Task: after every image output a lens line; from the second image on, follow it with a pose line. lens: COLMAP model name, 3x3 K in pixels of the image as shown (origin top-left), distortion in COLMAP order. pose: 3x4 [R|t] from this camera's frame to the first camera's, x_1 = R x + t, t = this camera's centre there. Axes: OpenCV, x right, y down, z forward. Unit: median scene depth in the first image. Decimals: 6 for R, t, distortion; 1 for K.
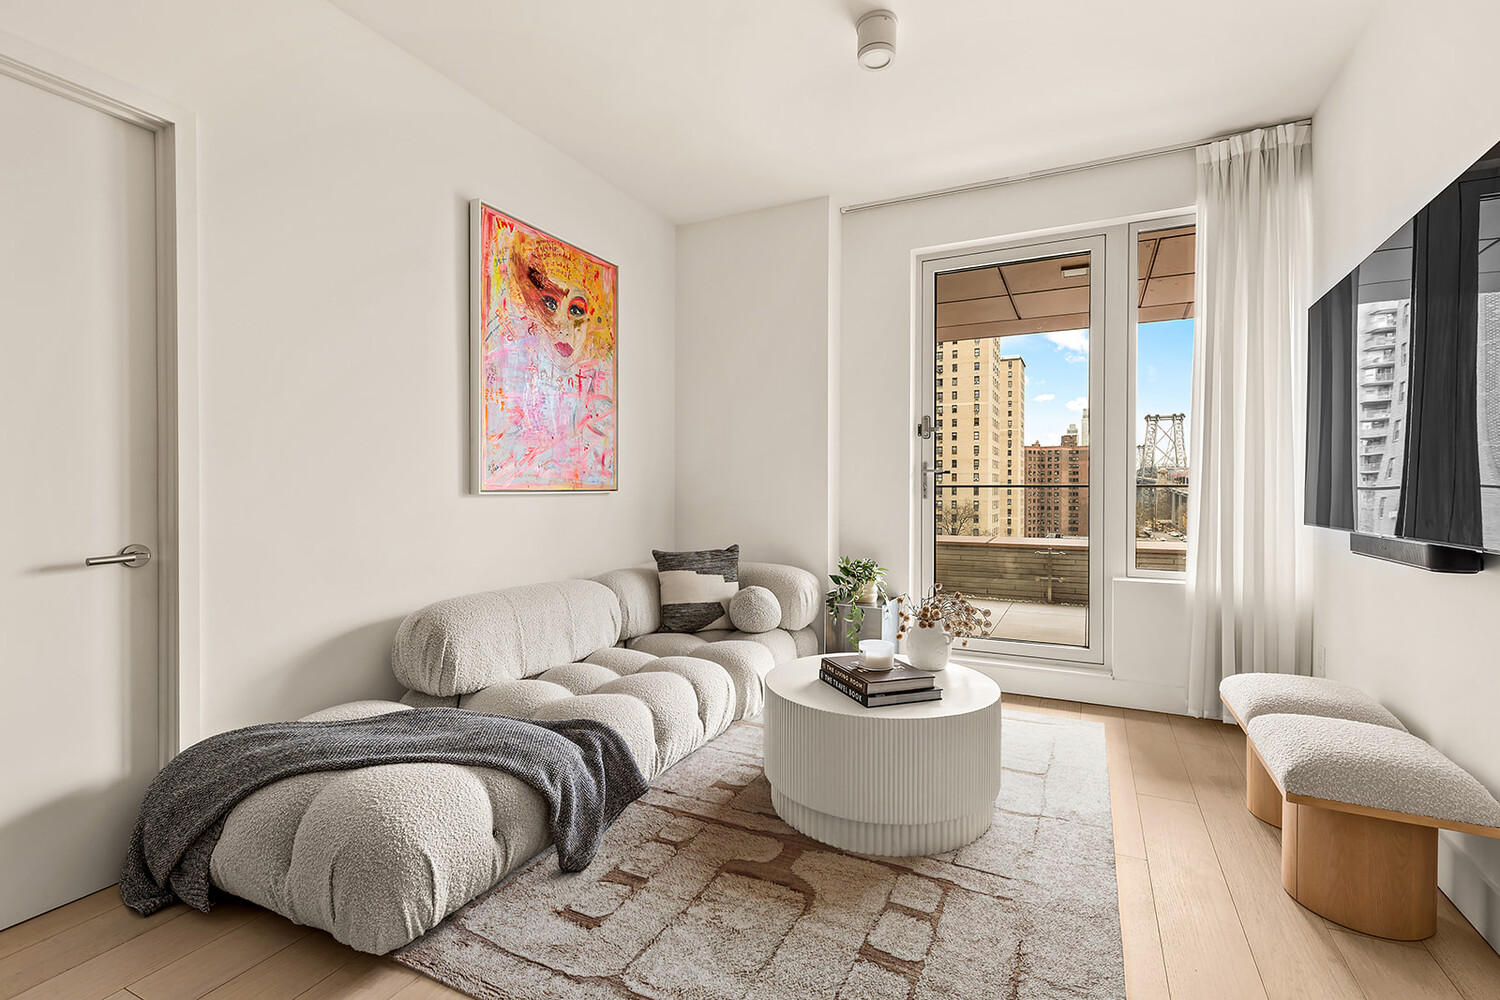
lens RADIAL K [[675.9, 0, 746.4], [0, 675.9, 498.1], [0, 0, 1]] dist [-0.002406, -0.000705]
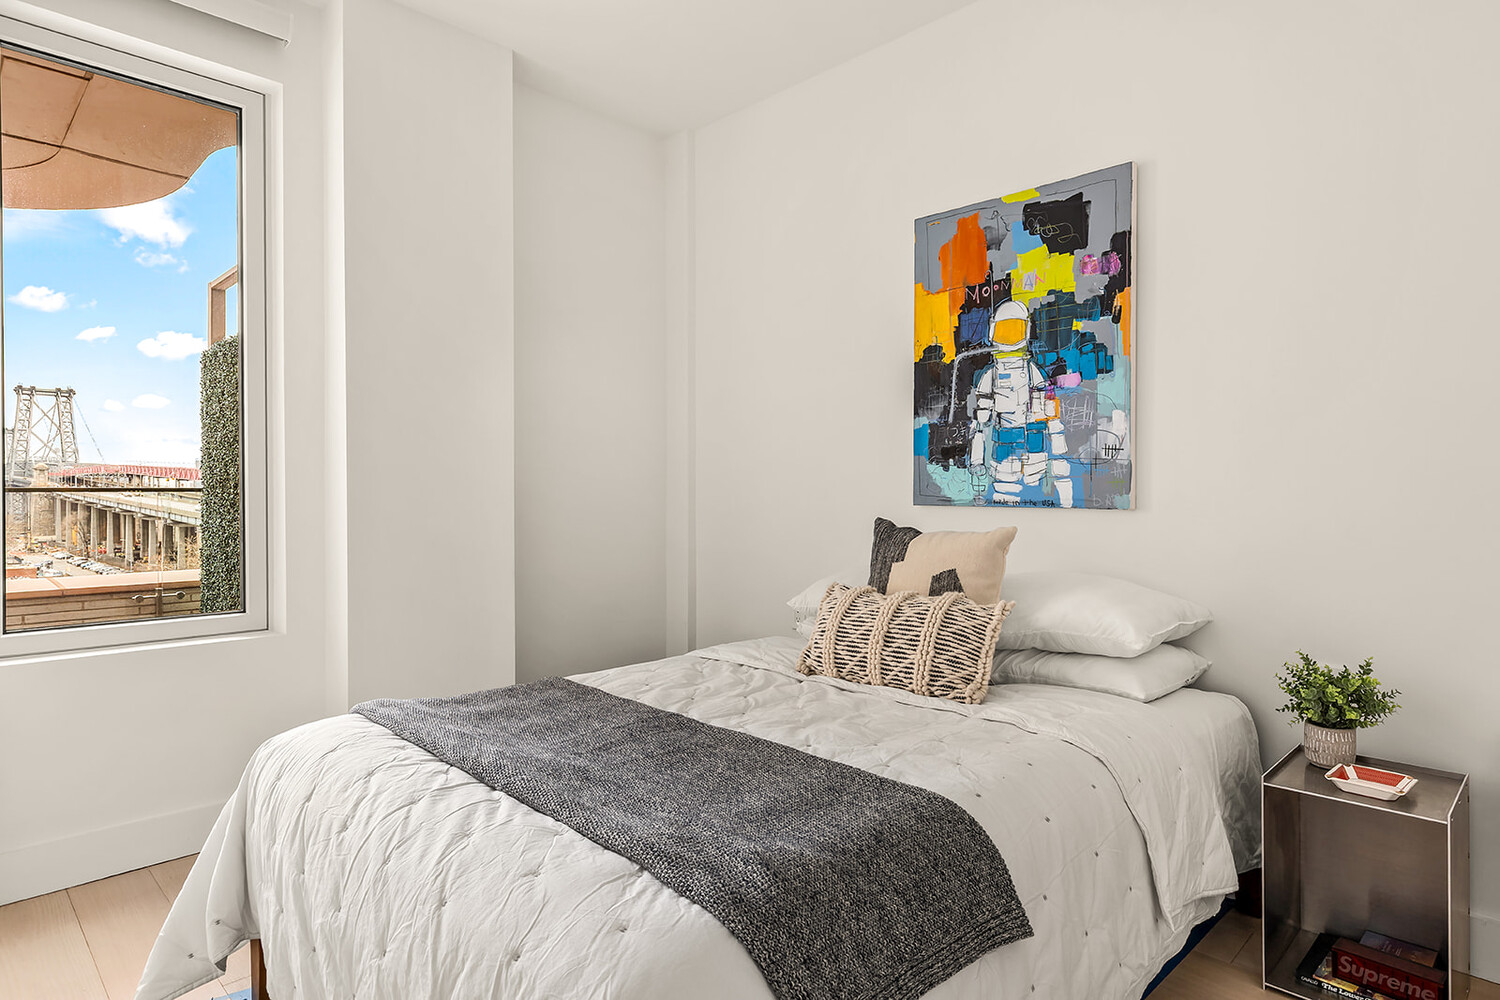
lens RADIAL K [[856.9, 0, 754.9], [0, 856.9, 501.9], [0, 0, 1]] dist [-0.001761, 0.000260]
pose [[0.310354, -0.010981, 0.950558, -0.093772], [0.013577, 0.999882, 0.007118, 0.001161], [-0.950524, 0.010697, 0.310467, 0.257883]]
